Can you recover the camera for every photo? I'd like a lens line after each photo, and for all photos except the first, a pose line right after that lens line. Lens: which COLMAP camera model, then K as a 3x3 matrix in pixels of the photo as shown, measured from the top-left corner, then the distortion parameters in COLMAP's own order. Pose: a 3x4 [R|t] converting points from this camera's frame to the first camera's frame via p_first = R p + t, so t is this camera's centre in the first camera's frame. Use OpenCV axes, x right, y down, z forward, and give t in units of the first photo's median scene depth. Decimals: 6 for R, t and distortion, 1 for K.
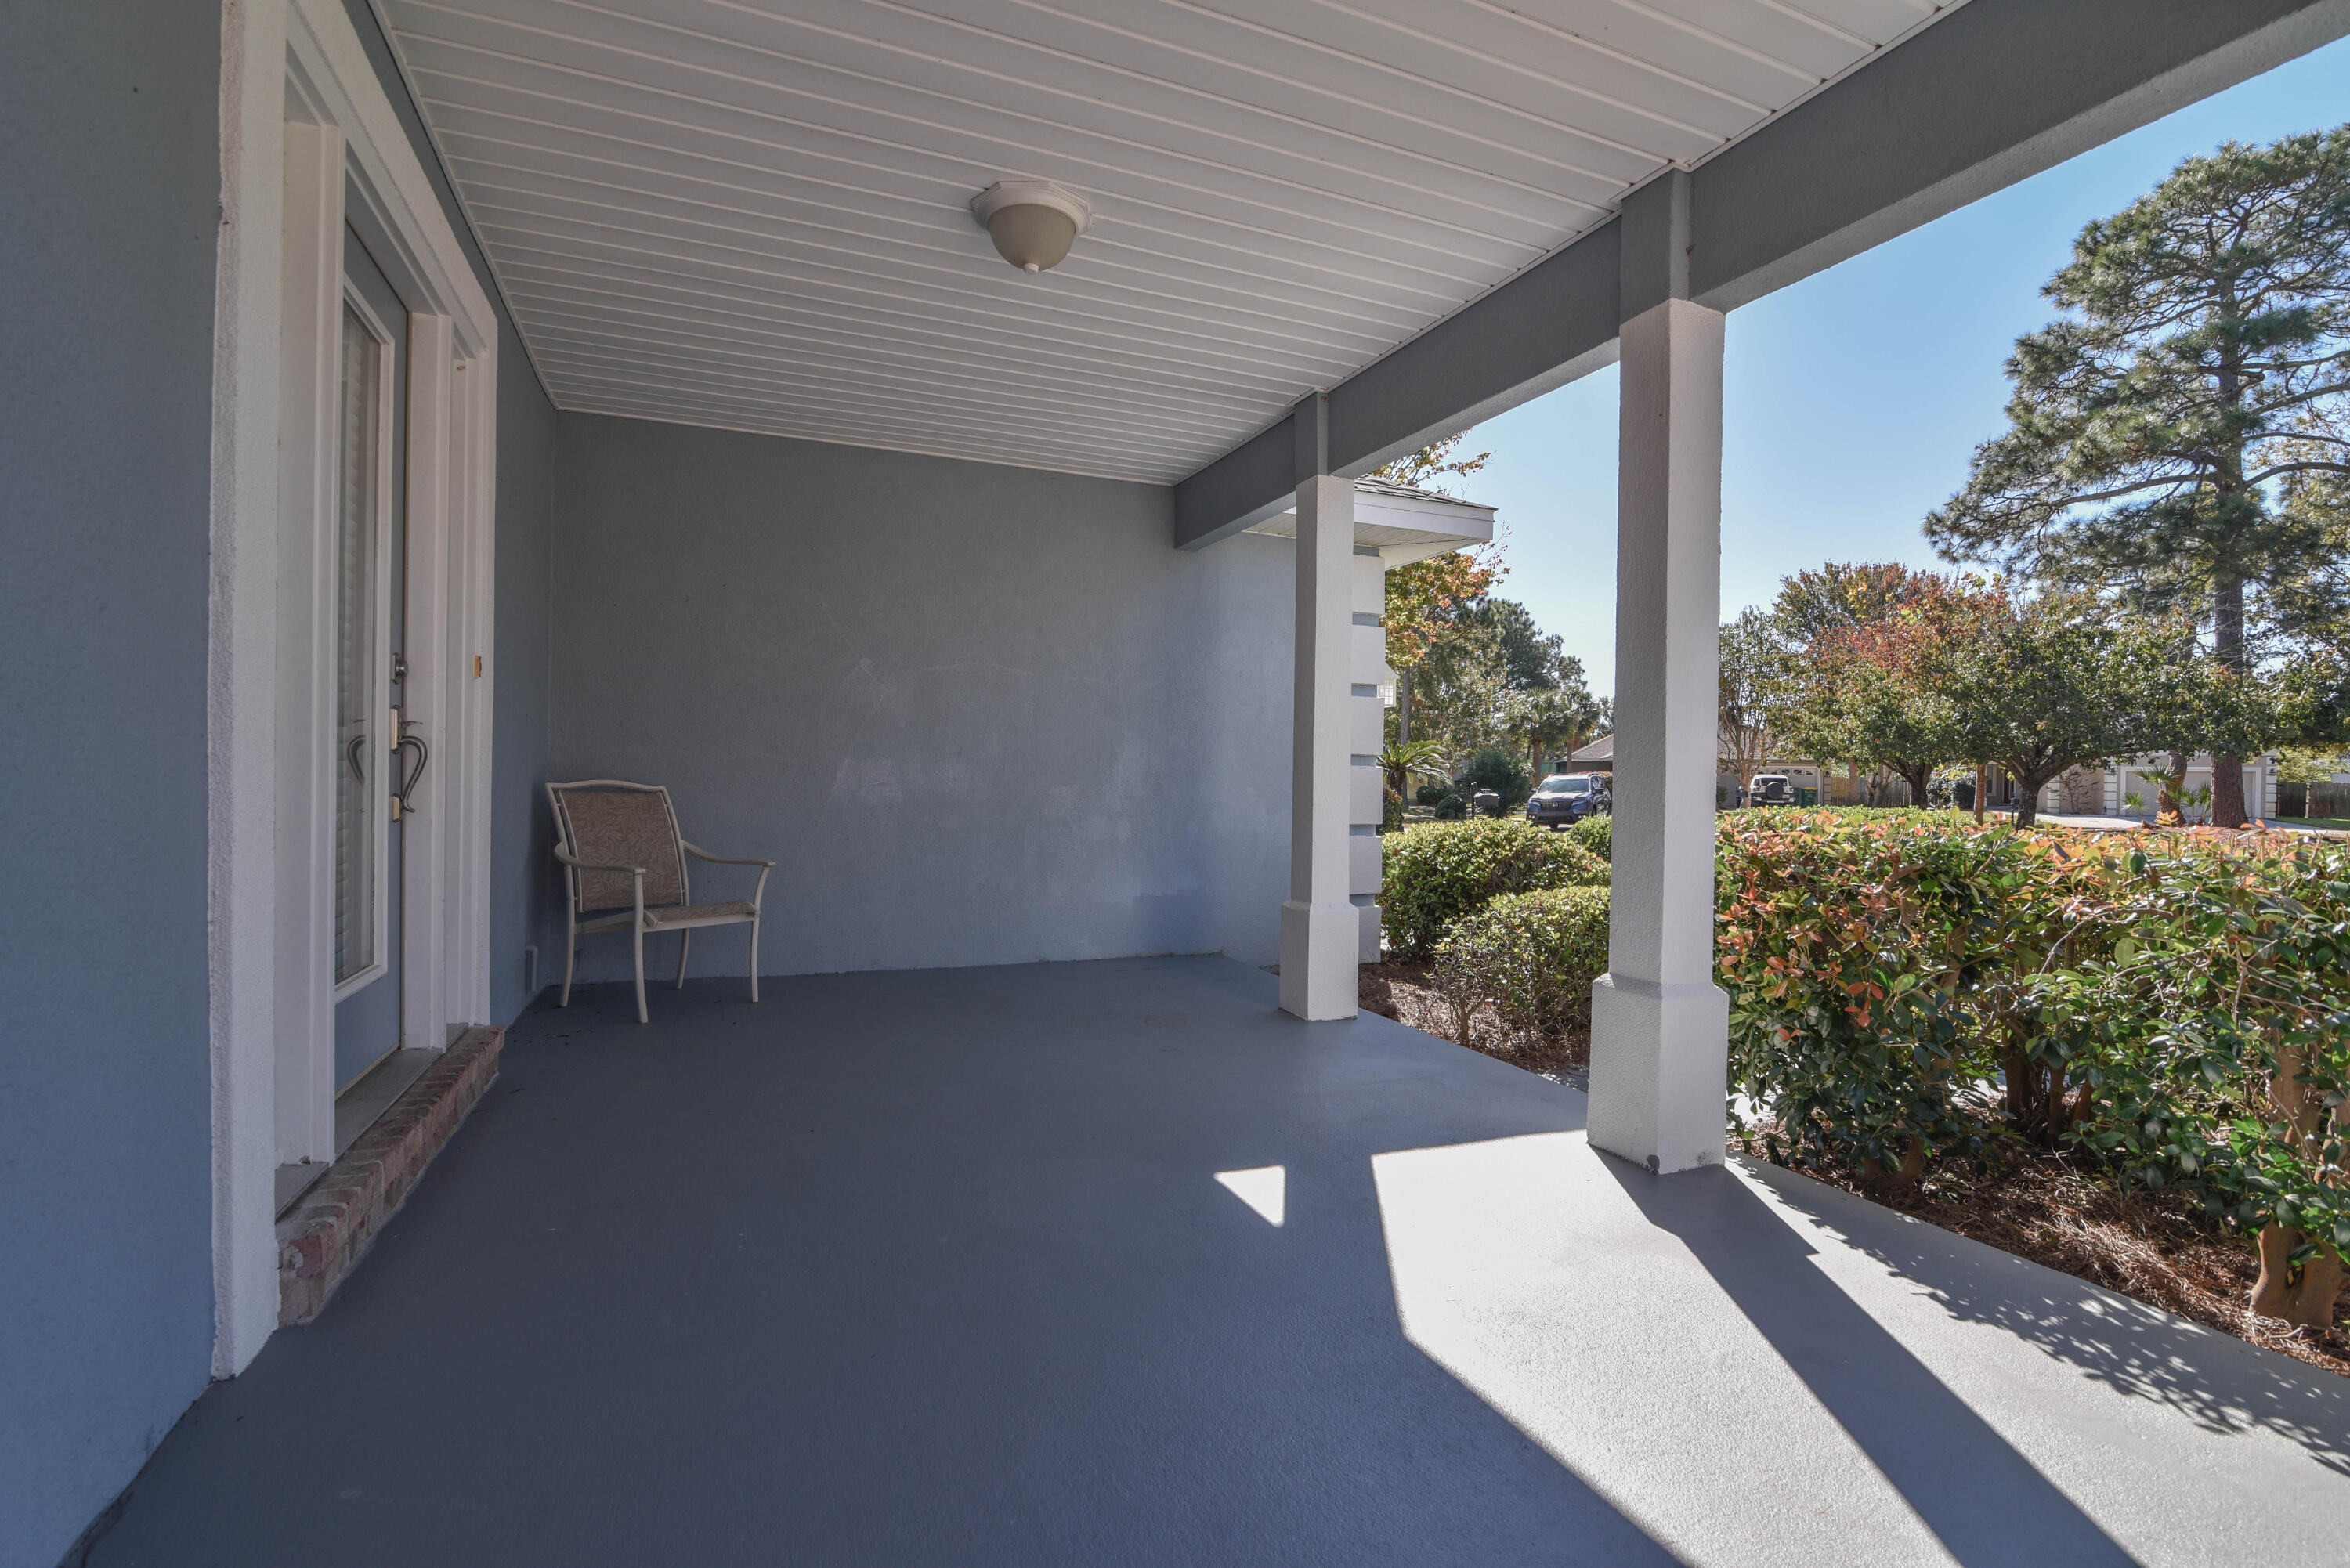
lens RADIAL K [[1079.1, 0, 1180.0], [0, 1079.1, 791.3], [0, 0, 1]] dist [-0.016902, 0.001050]
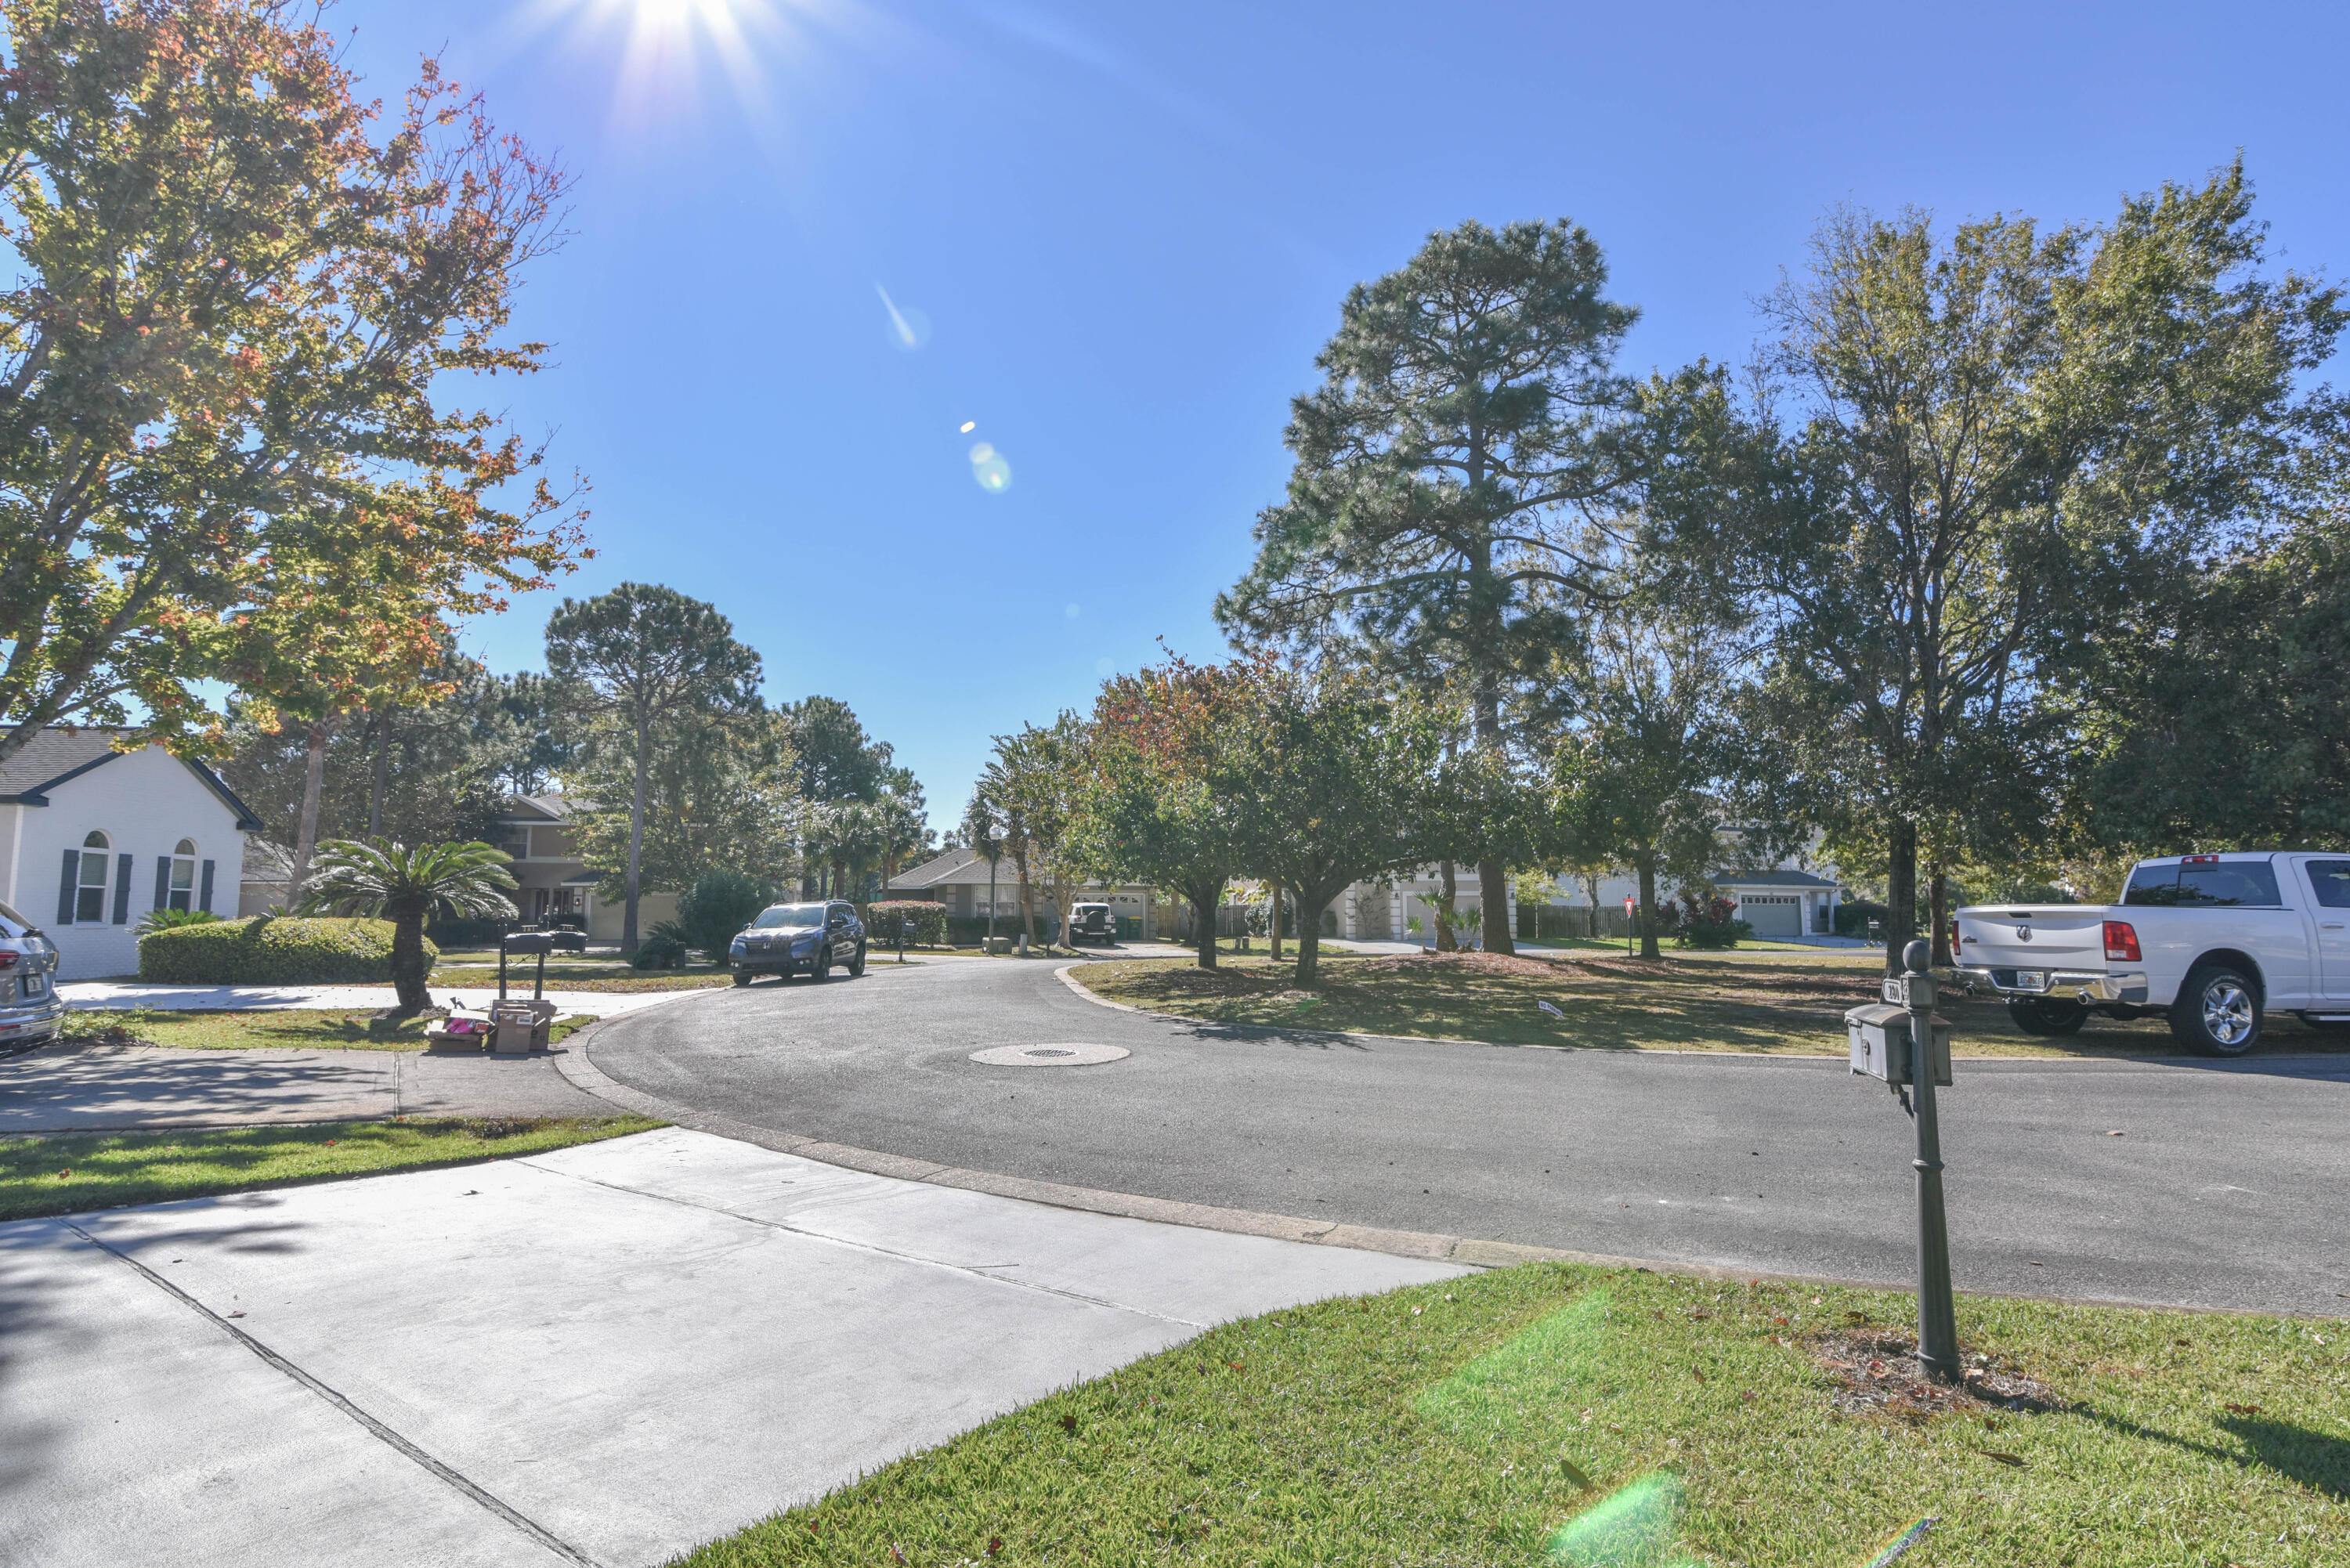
lens RADIAL K [[1151.2, 0, 1175.0], [0, 1151.2, 784.0], [0, 0, 1]] dist [0.000411, -0.000052]
pose [[0.863860, 0.045494, 0.501673, 0.218552], [0.016912, 0.992733, -0.119146, 0.002731], [-0.503448, 0.111410, 0.856813, 0.246423]]
